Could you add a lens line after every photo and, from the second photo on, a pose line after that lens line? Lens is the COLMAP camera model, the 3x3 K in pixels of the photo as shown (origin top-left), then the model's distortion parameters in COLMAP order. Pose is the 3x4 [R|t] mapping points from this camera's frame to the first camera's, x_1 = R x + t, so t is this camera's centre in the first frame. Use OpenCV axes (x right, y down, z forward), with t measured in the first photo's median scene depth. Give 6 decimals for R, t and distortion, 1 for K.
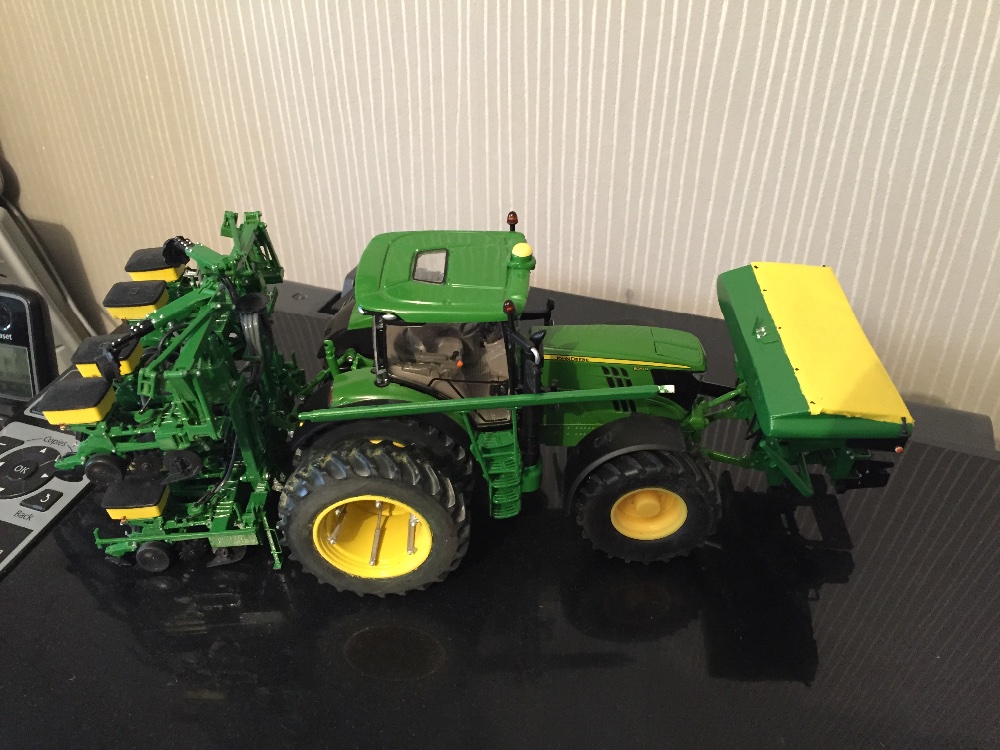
lens RADIAL K [[863.1, 0, 498.0], [0, 863.1, 374.3], [0, 0, 1]] dist [0.085229, -0.138676]
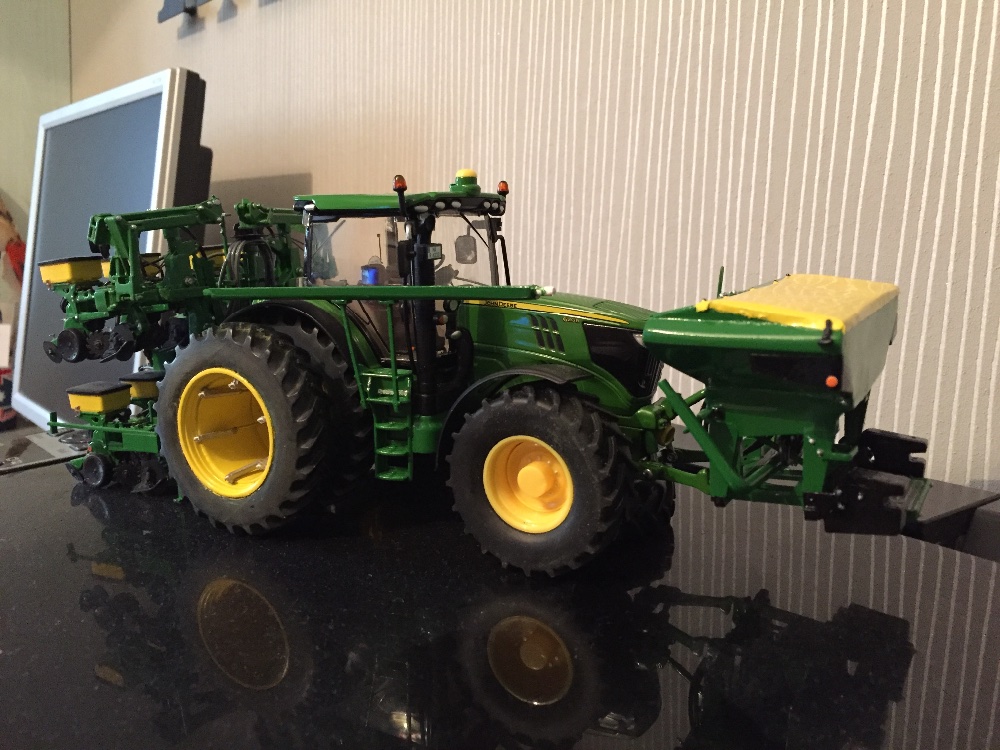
lens RADIAL K [[863.1, 0, 498.0], [0, 863.1, 374.3], [0, 0, 1]] dist [0.085229, -0.138676]
pose [[0.872472, 0.103088, -0.477667, 0.380931], [-0.306780, 0.876412, -0.371198, 0.276900], [0.380367, 0.470399, 0.796270, 0.262250]]
